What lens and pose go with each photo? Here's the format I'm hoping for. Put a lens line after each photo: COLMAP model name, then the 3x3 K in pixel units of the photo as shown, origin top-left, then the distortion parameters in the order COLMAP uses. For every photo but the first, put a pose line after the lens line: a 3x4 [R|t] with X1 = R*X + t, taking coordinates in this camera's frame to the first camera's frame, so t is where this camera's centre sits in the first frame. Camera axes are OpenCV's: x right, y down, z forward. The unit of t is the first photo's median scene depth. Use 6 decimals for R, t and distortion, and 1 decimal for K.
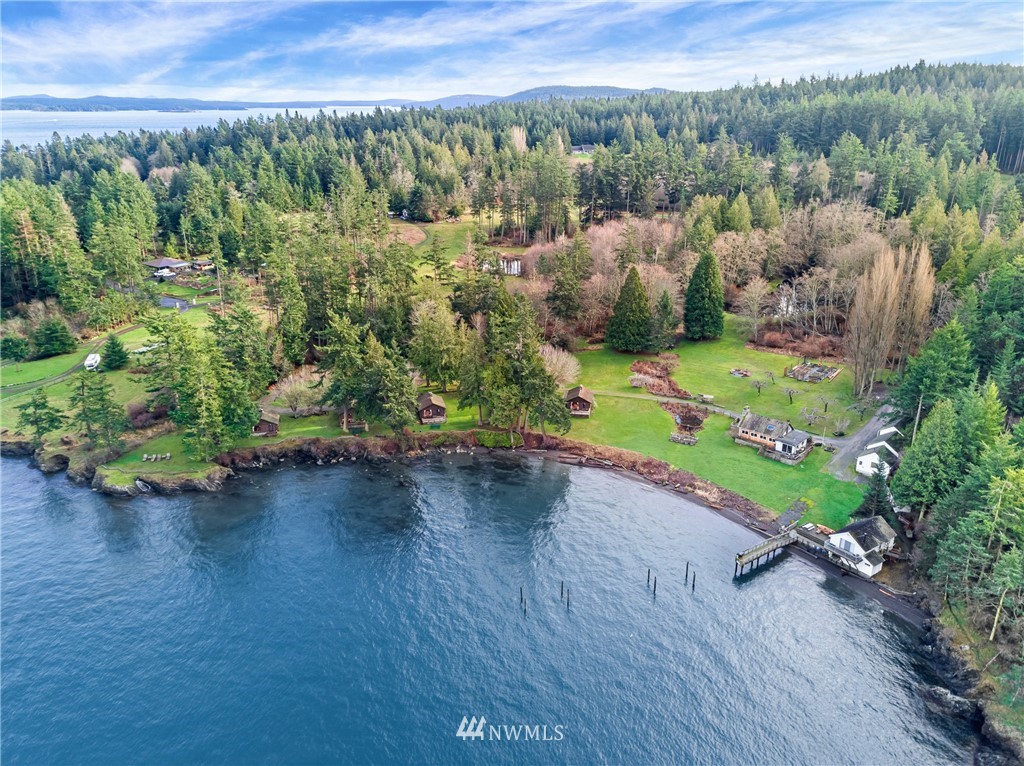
lens RADIAL K [[752.5, 0, 512.1], [0, 752.5, 431.2], [0, 0, 1]] dist [0.024740, -0.003112]
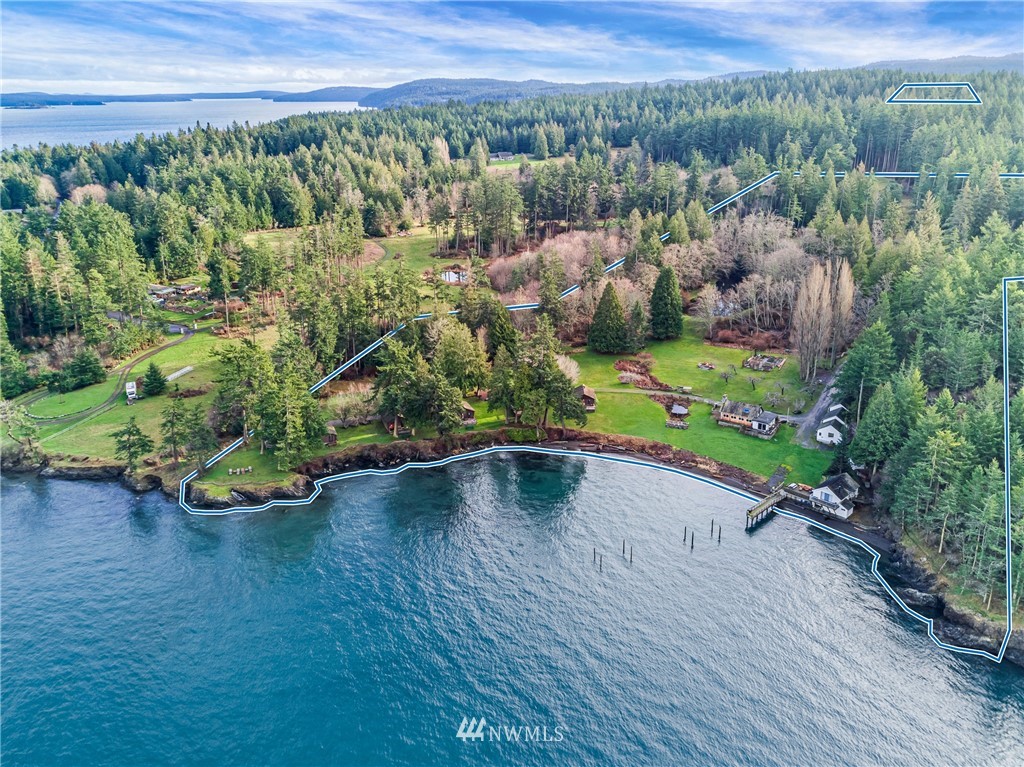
lens RADIAL K [[778.4, 0, 503.1], [0, 778.4, 381.0], [0, 0, 1]] dist [0.026727, -0.008126]
pose [[0.990063, -0.059113, 0.127595, -0.198758], [0.066138, 0.996478, -0.051544, -0.012626], [-0.124099, 0.059471, 0.990486, -0.211571]]
